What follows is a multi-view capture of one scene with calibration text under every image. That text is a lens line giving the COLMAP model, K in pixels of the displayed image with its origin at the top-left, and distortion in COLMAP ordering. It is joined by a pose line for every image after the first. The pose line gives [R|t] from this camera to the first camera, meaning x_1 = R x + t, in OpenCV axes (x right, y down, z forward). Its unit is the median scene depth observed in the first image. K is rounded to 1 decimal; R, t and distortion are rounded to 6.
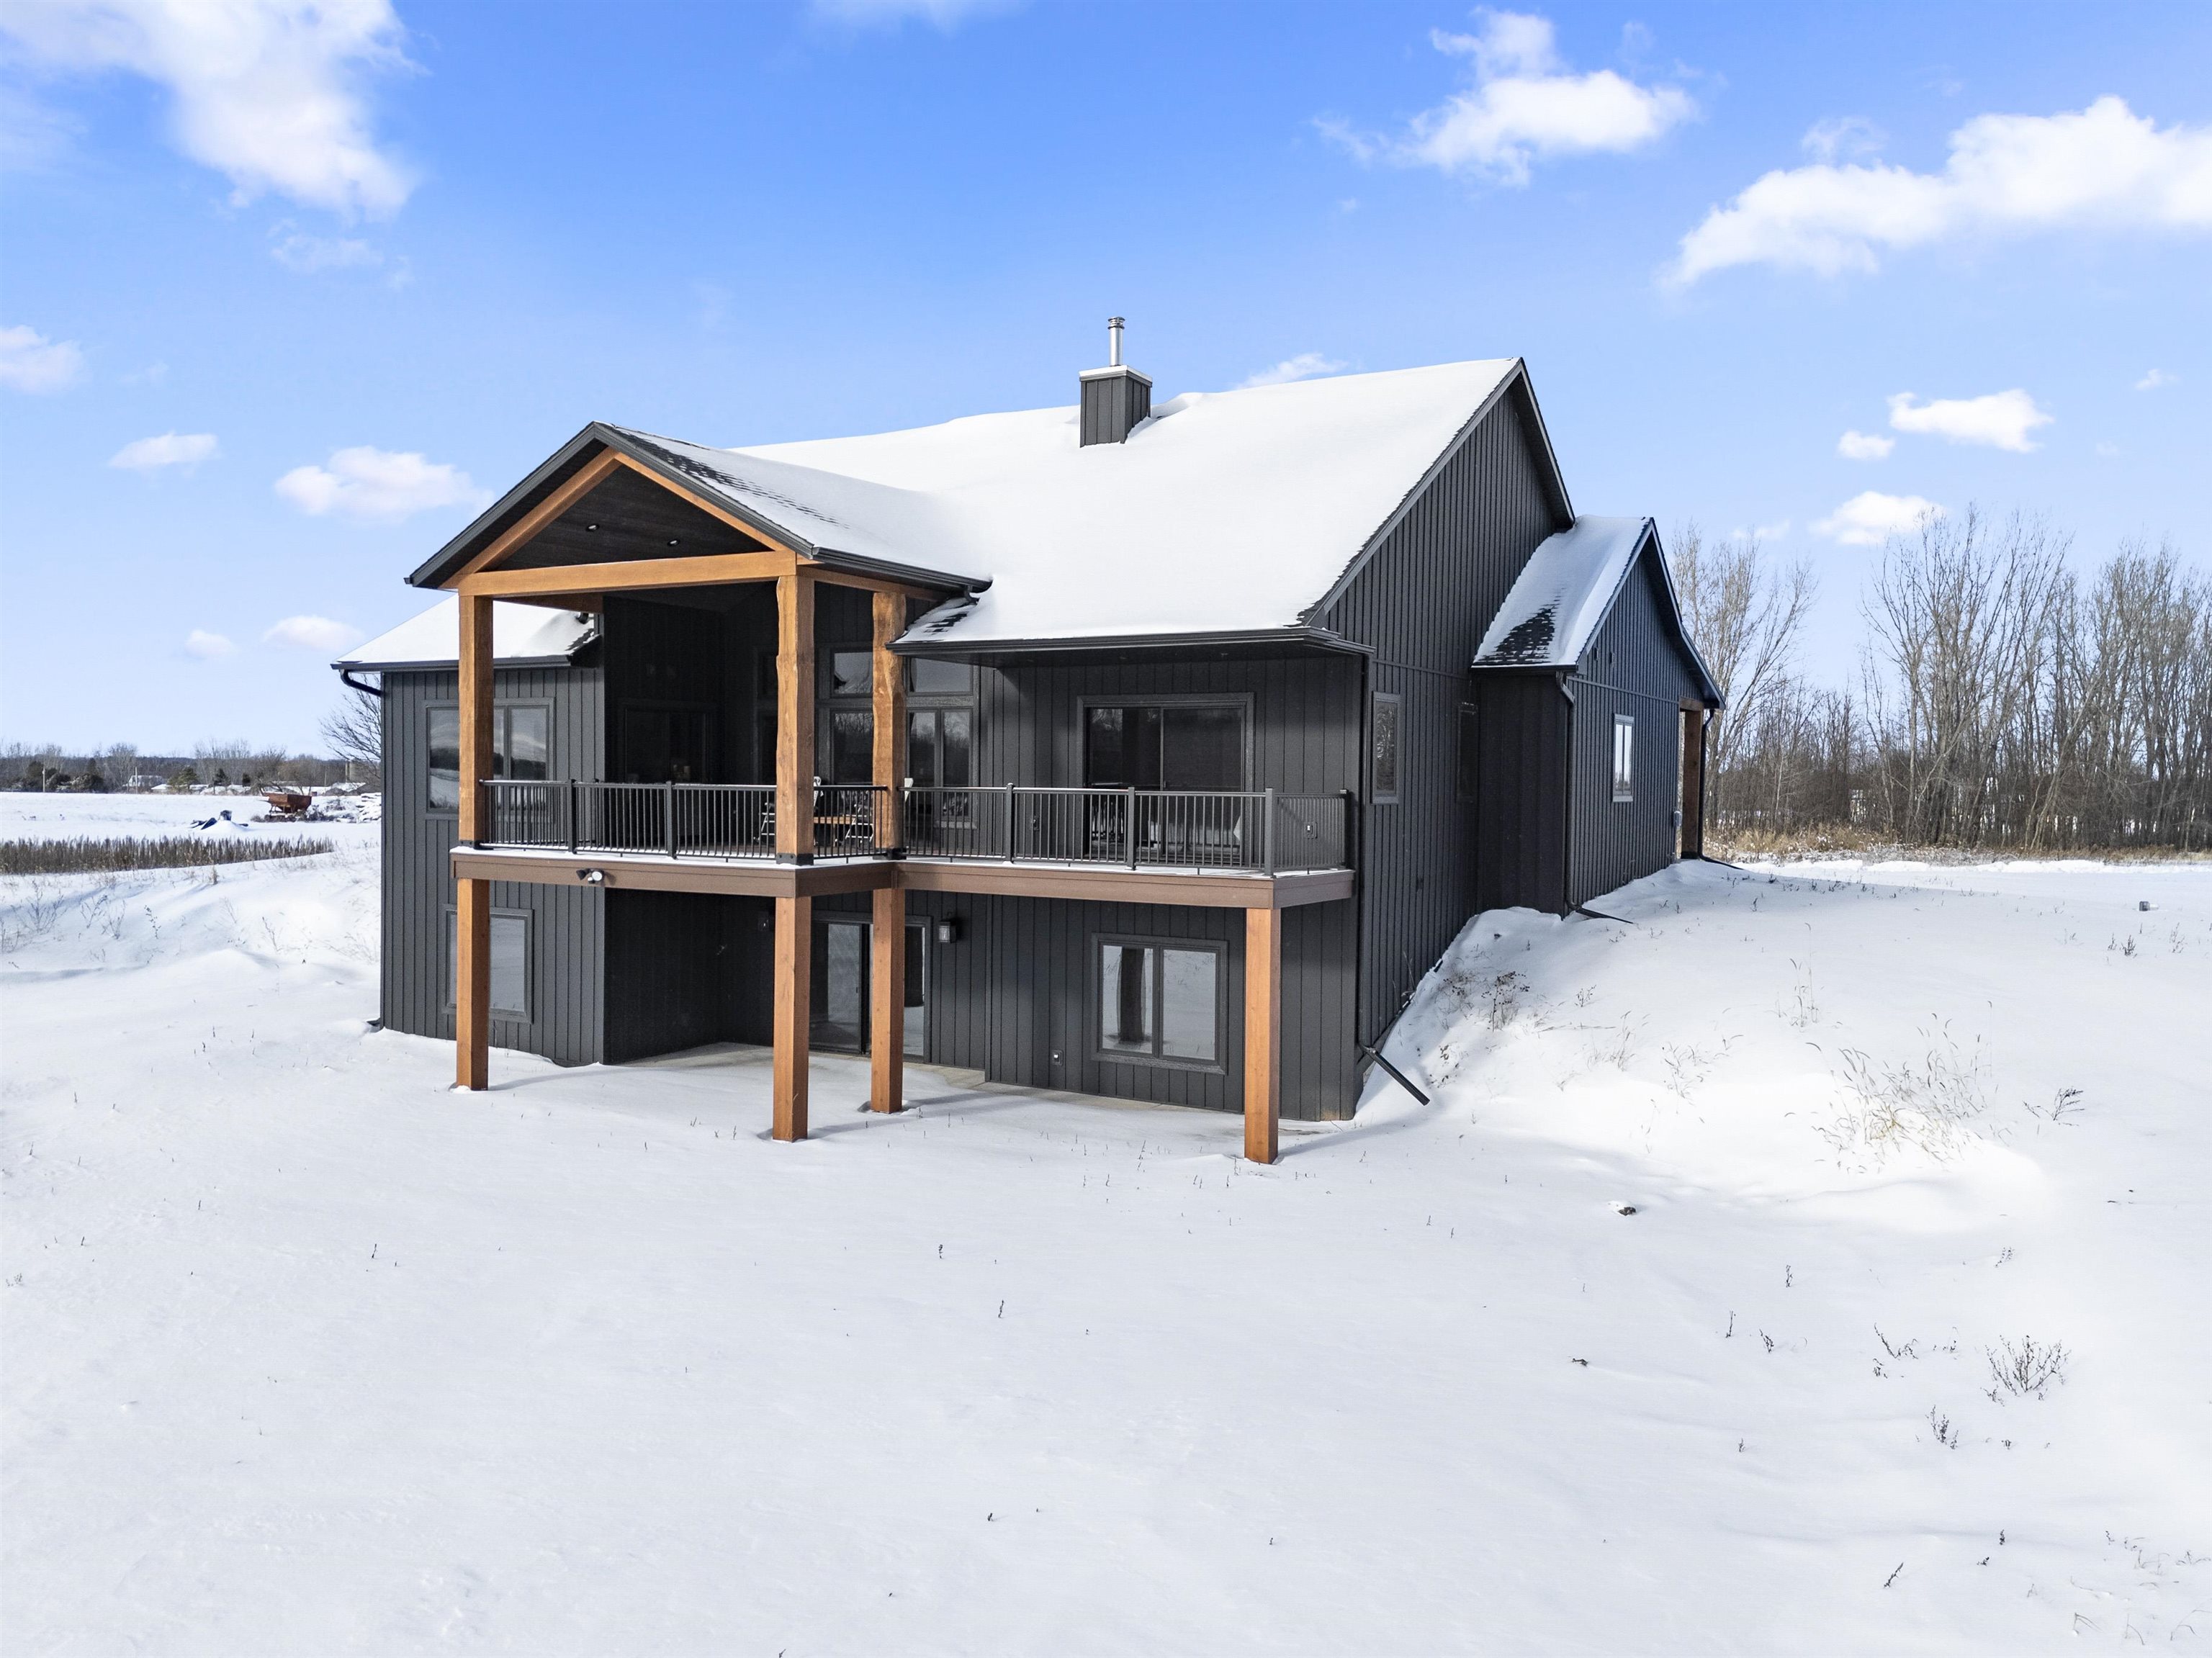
lens RADIAL K [[1616.1, 0, 1106.7], [0, 1616.1, 818.1], [0, 0, 1]] dist [0.078533, -0.068720]
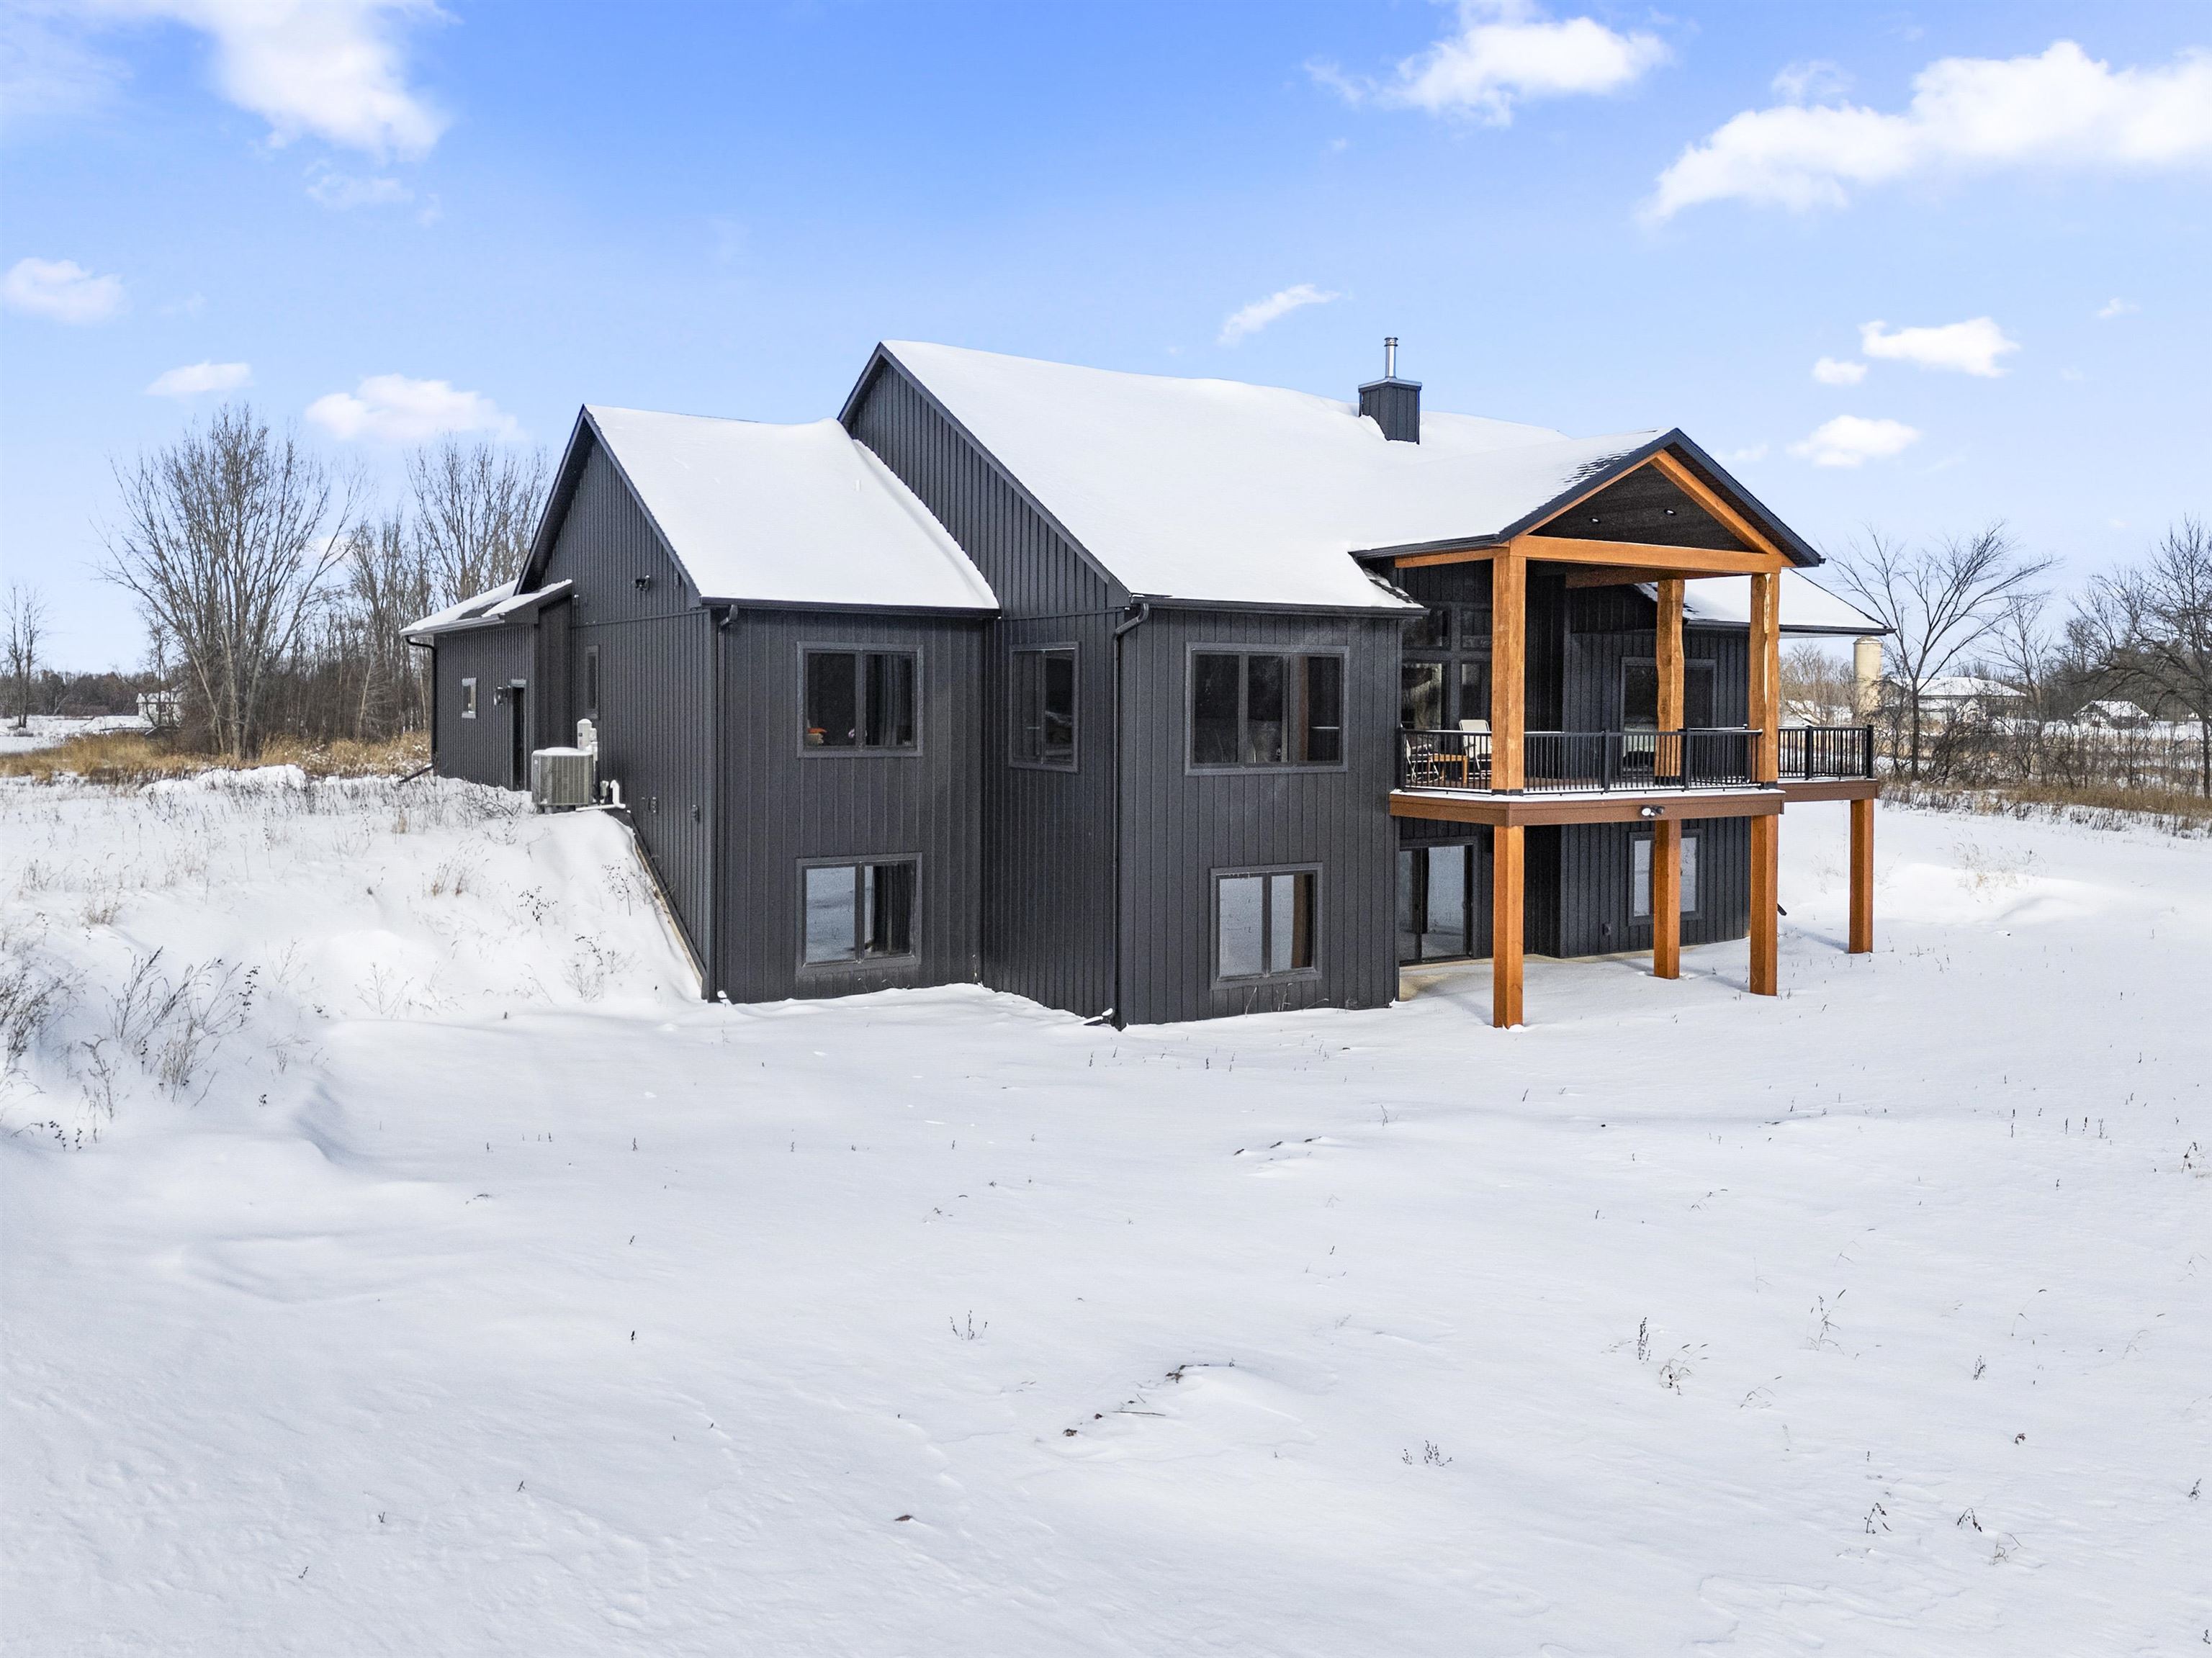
lens RADIAL K [[1677.4, 0, 1104.5], [0, 1677.4, 701.0], [0, 0, 1]] dist [0.049395, -0.010603]
pose [[0.464244, -0.009100, 0.885661, -1.465116], [0.019169, 0.999816, 0.000224, -0.047874], [-0.885500, 0.016873, 0.464333, 0.731908]]
